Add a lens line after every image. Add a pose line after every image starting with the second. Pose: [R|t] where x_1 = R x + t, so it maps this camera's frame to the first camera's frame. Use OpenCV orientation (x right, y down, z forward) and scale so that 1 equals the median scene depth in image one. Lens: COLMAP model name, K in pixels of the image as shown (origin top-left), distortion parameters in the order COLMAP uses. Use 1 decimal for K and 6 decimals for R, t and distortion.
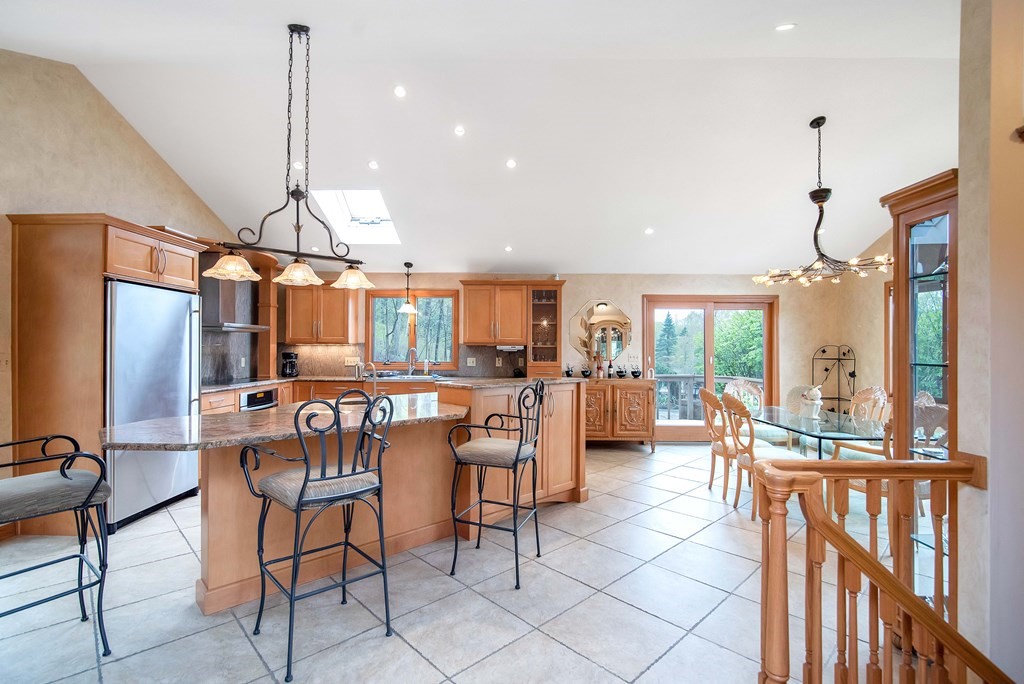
lens RADIAL K [[471.7, 0, 509.8], [0, 471.7, 348.5], [0, 0, 1]] dist [-0.021896, -0.000428]
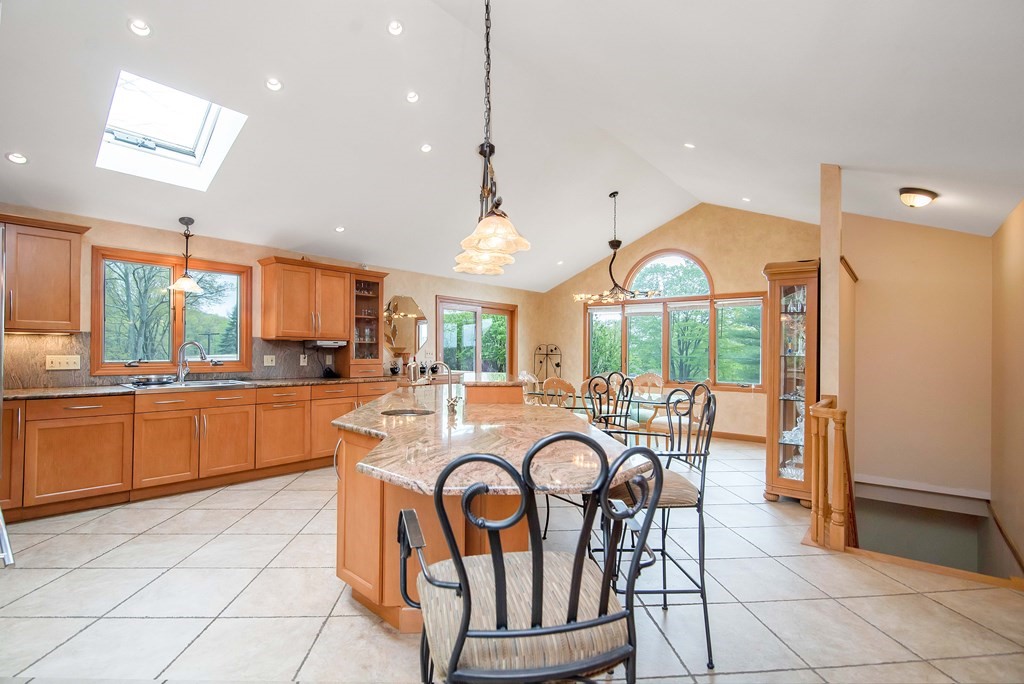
lens RADIAL K [[471.7, 0, 509.8], [0, 471.7, 348.5], [0, 0, 1]] dist [-0.021896, -0.000428]
pose [[0.624682, 0.003749, 0.780870, -0.460527], [-0.010073, 0.999944, 0.003258, 0.001866], [-0.780814, -0.009901, 0.624685, 0.205805]]
